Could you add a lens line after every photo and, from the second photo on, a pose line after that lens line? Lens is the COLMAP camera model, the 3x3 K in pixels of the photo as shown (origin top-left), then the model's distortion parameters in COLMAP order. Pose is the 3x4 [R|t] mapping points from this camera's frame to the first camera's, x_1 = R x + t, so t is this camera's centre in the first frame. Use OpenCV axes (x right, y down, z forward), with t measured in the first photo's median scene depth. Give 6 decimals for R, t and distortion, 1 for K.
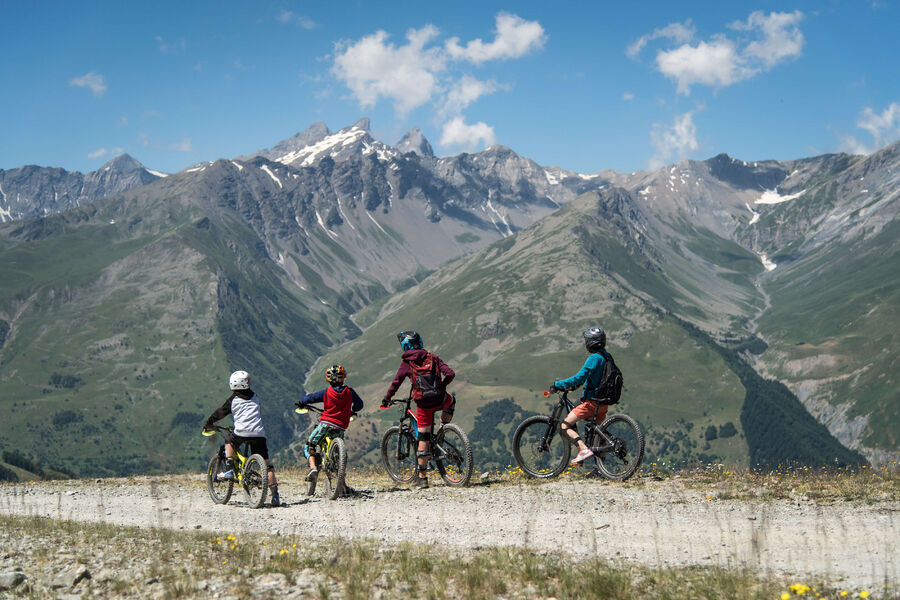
lens RADIAL K [[1309.3, 0, 450.3], [0, 1309.3, 301.2], [0, 0, 1]] dist [-0.003203, 0.000000]
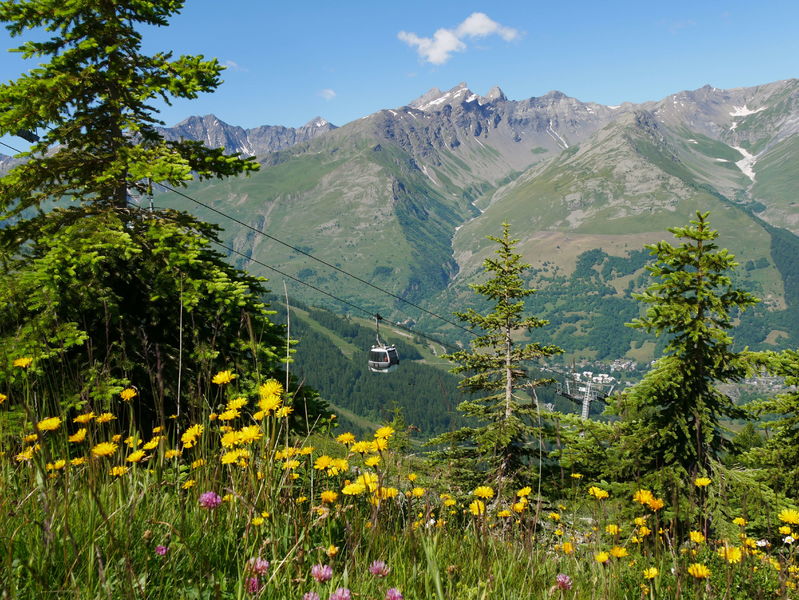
lens RADIAL K [[706.3, 0, 398.8], [0, 706.3, 298.8], [0, 0, 1]] dist [-0.005957, -0.004606]
pose [[0.991941, -0.034142, -0.122013, -0.069649], [0.049537, 0.990861, 0.125459, 0.016227], [0.116615, -0.130492, 0.984567, 0.148977]]
